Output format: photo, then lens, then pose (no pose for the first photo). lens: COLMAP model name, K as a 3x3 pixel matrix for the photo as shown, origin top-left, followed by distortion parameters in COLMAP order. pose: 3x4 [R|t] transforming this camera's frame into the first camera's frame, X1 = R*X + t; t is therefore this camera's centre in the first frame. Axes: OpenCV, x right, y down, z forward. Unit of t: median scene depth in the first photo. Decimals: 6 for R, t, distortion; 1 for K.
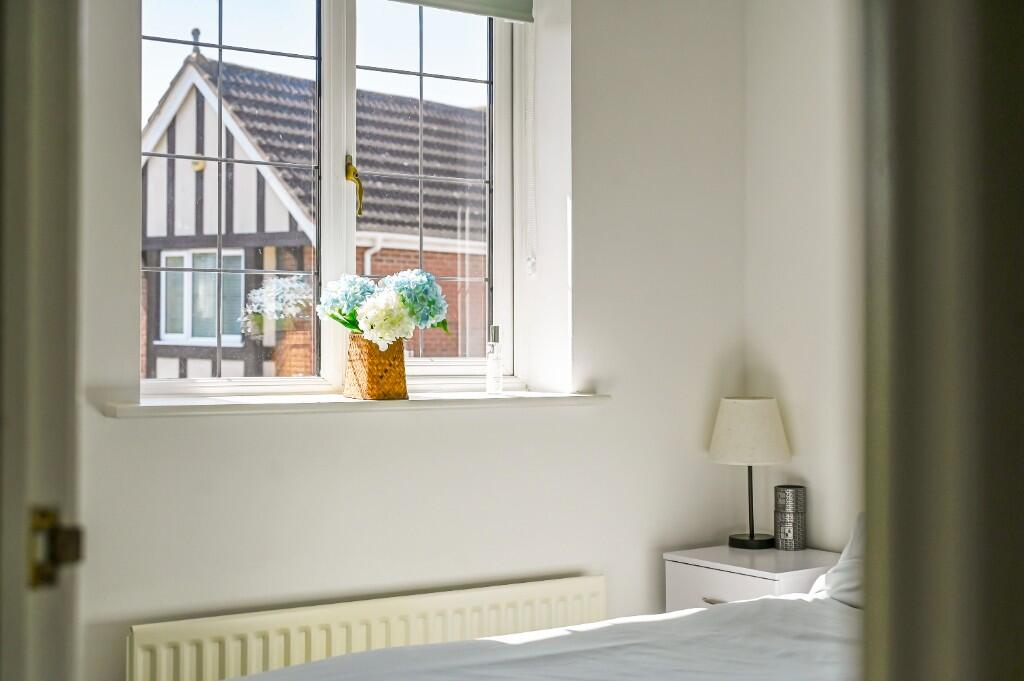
lens RADIAL K [[1472.5, 0, 512.0], [0, 1472.5, 337.3], [0, 0, 1]] dist [0.031443, 0.000000]
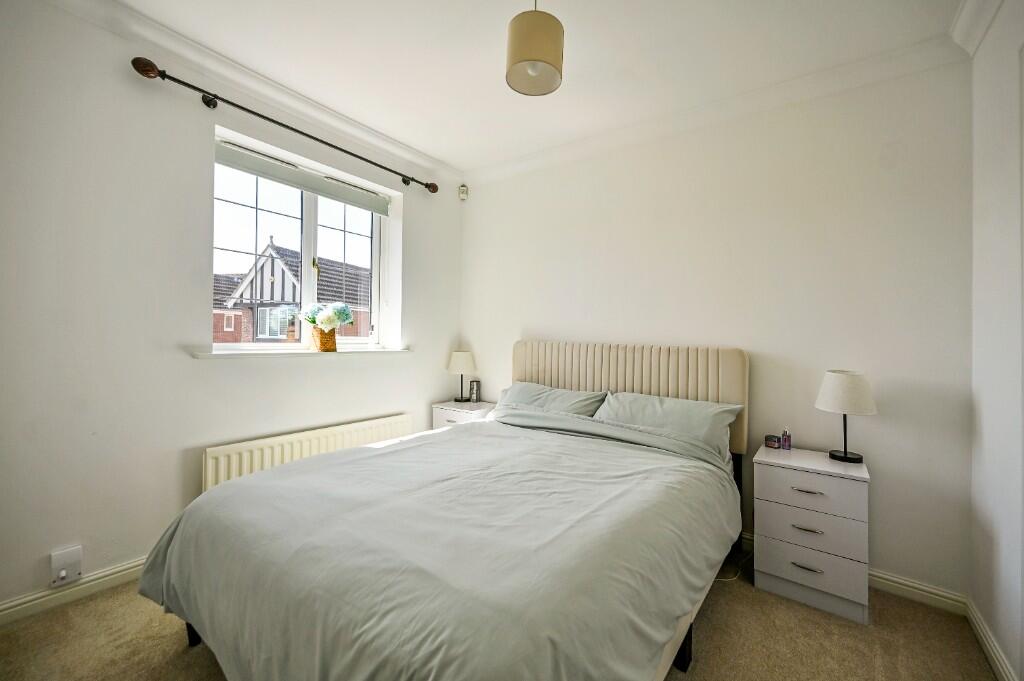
lens RADIAL K [[420.2, 0, 508.6], [0, 420.2, 328.2], [0, 0, 1]] dist [-0.002957, -0.000154]
pose [[0.954212, 0.013441, 0.298828, -0.002940], [-0.007064, 0.999724, -0.022410, 0.014228], [-0.299047, 0.019273, 0.954044, 0.186295]]
